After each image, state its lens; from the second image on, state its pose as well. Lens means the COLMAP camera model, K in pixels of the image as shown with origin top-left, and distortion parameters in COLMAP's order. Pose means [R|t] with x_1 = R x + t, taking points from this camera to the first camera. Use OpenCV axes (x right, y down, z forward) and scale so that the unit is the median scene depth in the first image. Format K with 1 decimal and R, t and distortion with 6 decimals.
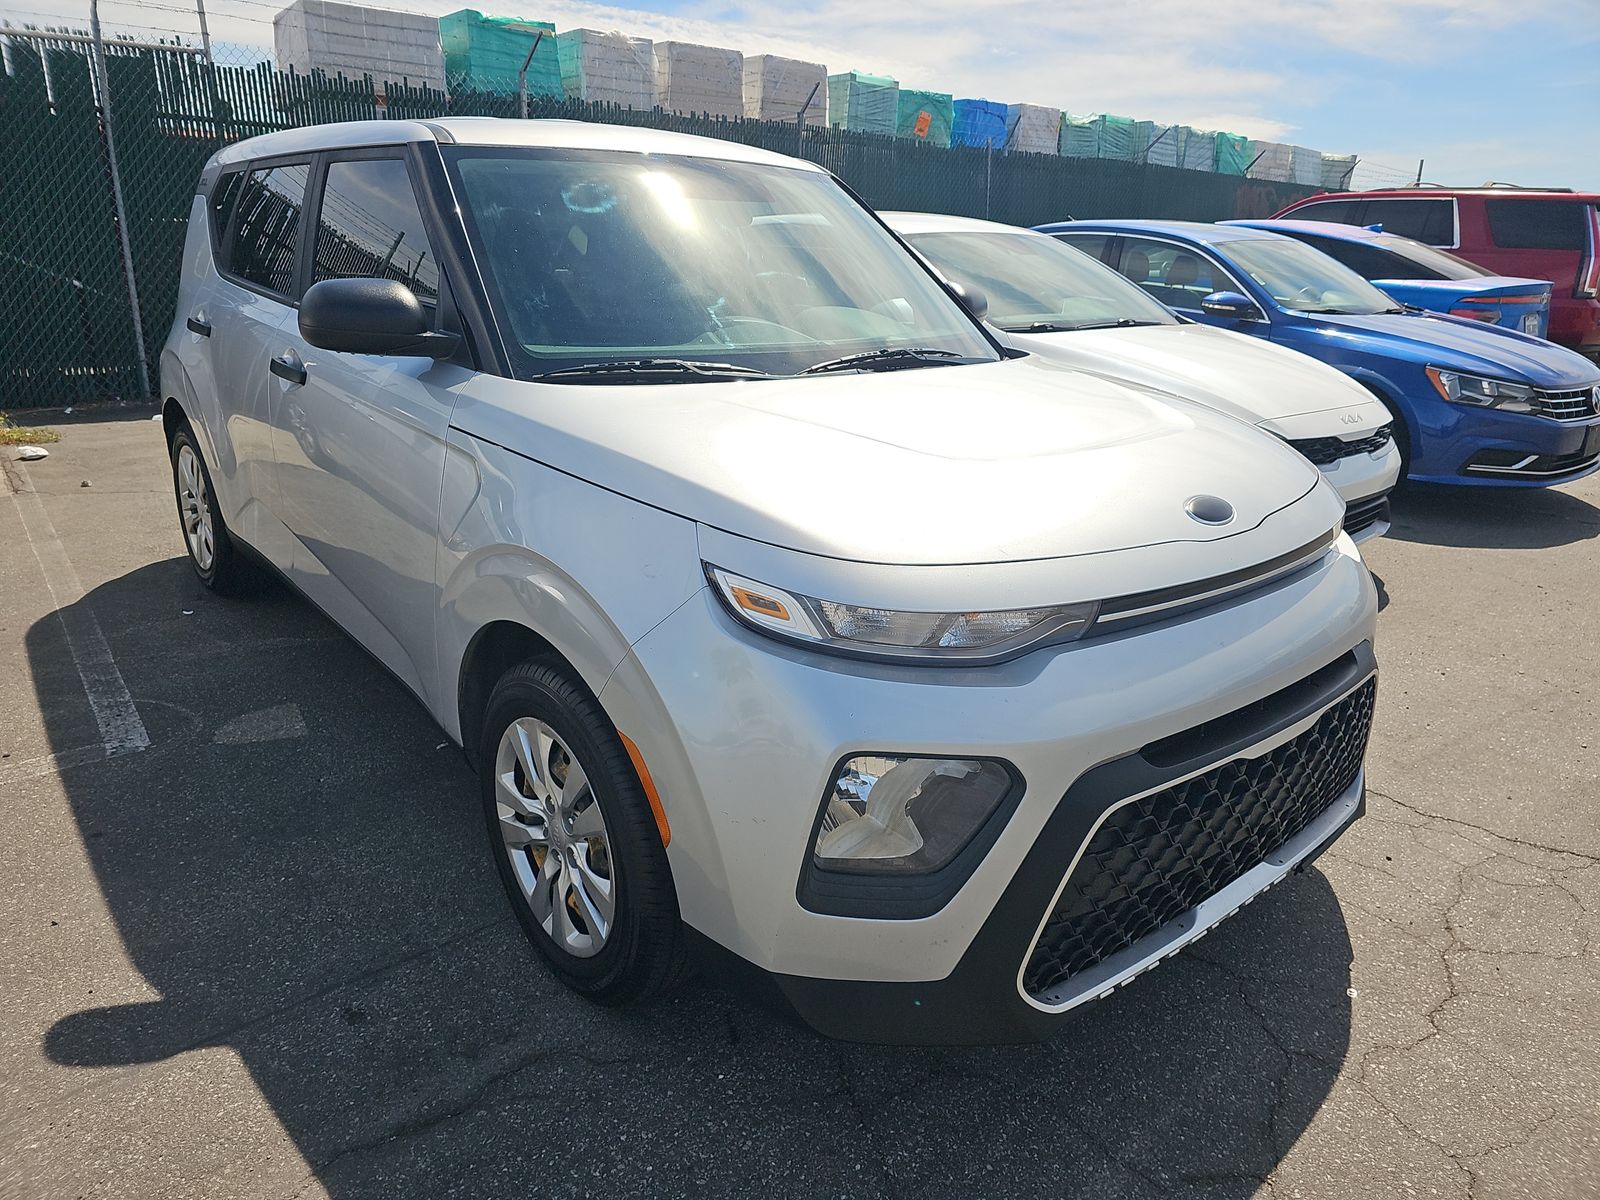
lens RADIAL K [[1065.2, 0, 843.6], [0, 1065.2, 597.8], [0, 0, 1]] dist [0.023335, -0.031154]
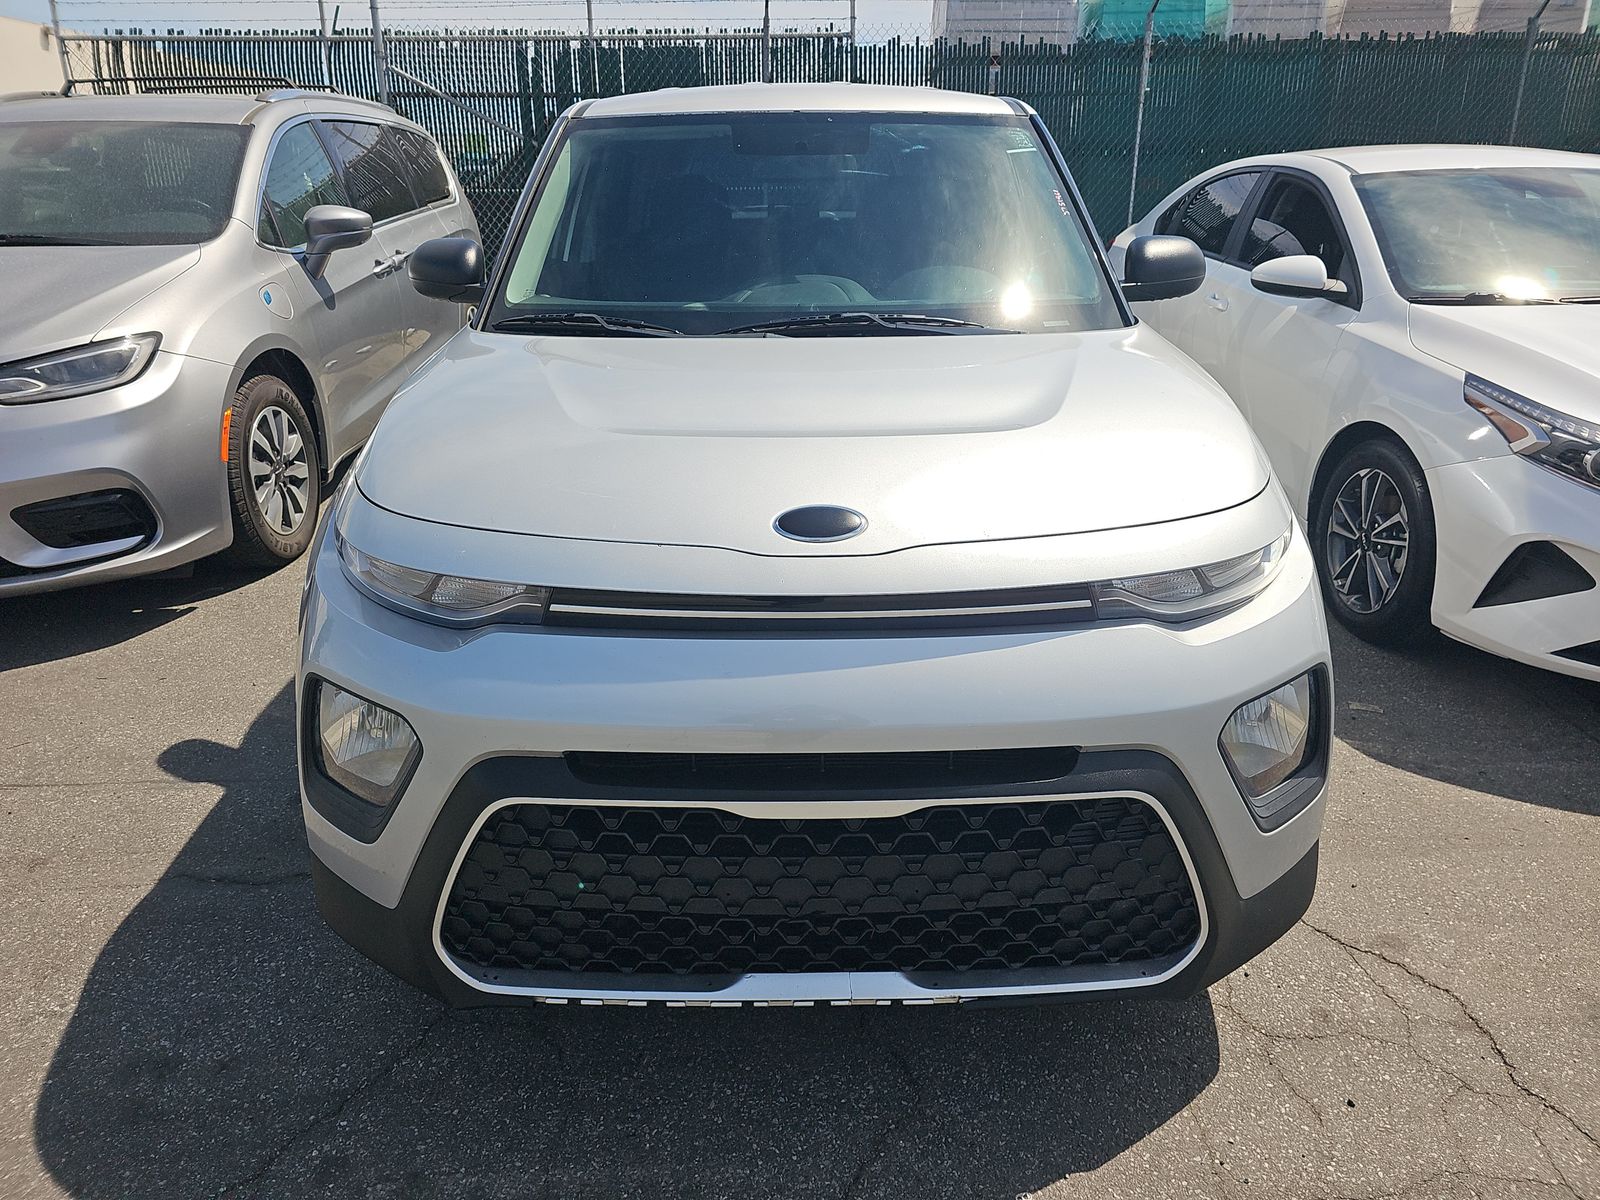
lens RADIAL K [[1065.2, 0, 802.0], [0, 1065.2, 599.8], [0, 0, 1]] dist [0.023335, -0.031154]
pose [[0.771163, 0.196012, -0.605712, 0.180662], [-0.170537, 0.980254, 0.100096, -0.021076], [0.613371, 0.026106, 0.789363, 0.075841]]
